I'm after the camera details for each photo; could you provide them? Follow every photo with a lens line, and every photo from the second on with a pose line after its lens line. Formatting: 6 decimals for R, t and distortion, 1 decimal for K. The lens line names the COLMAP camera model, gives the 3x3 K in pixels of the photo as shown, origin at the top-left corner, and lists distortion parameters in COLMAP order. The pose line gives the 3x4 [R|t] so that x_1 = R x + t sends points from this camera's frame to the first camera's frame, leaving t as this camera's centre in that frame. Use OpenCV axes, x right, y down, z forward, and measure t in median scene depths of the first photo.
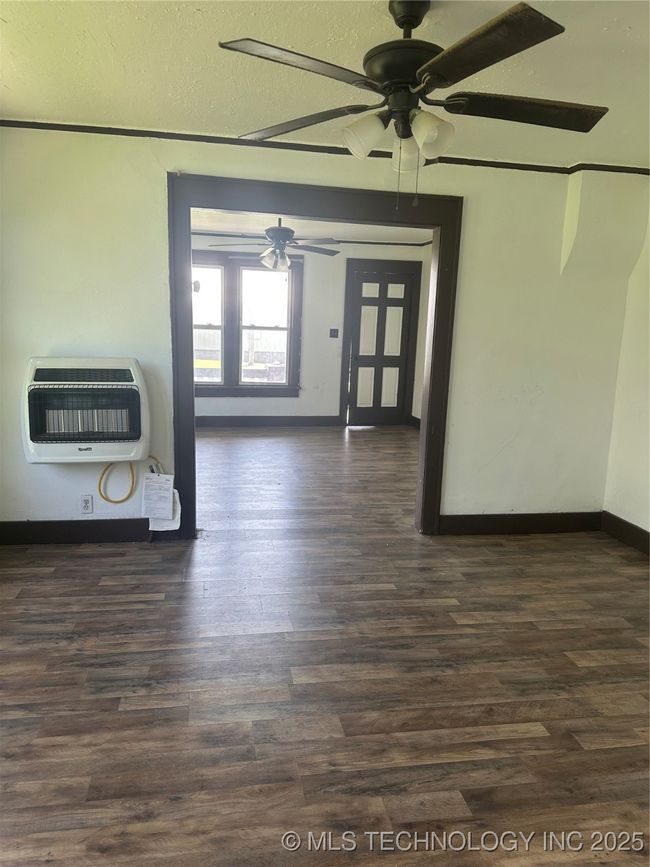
lens RADIAL K [[608.7, 0, 318.3], [0, 608.7, 429.3], [0, 0, 1]] dist [0.074743, -0.115721]
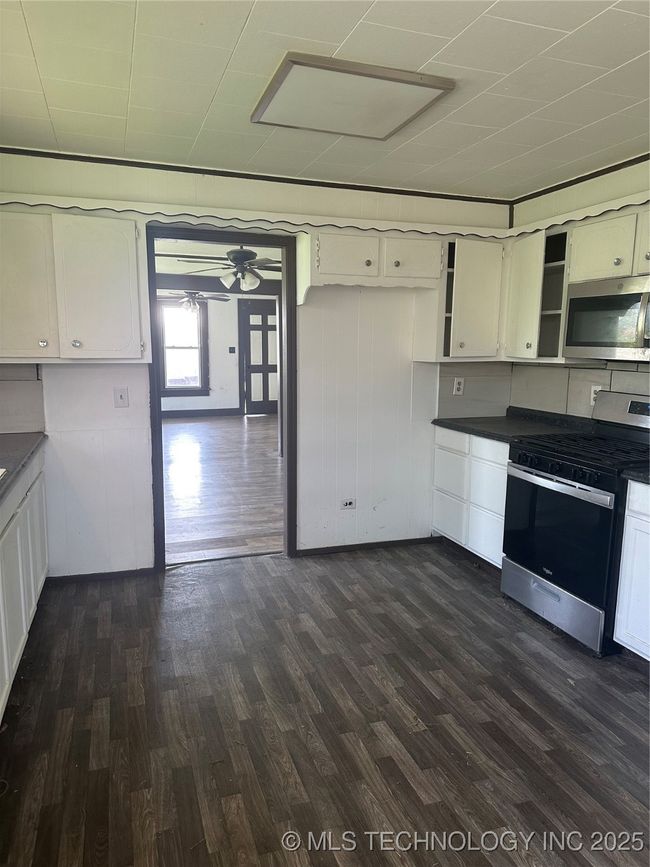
lens RADIAL K [[608.7, 0, 318.3], [0, 608.7, 429.3], [0, 0, 1]] dist [0.074743, -0.115721]
pose [[0.987420, -0.054059, 0.148589, 0.002597], [0.054435, 0.998516, 0.001541, 0.036665], [-0.148452, 0.006567, 0.988898, -0.443618]]
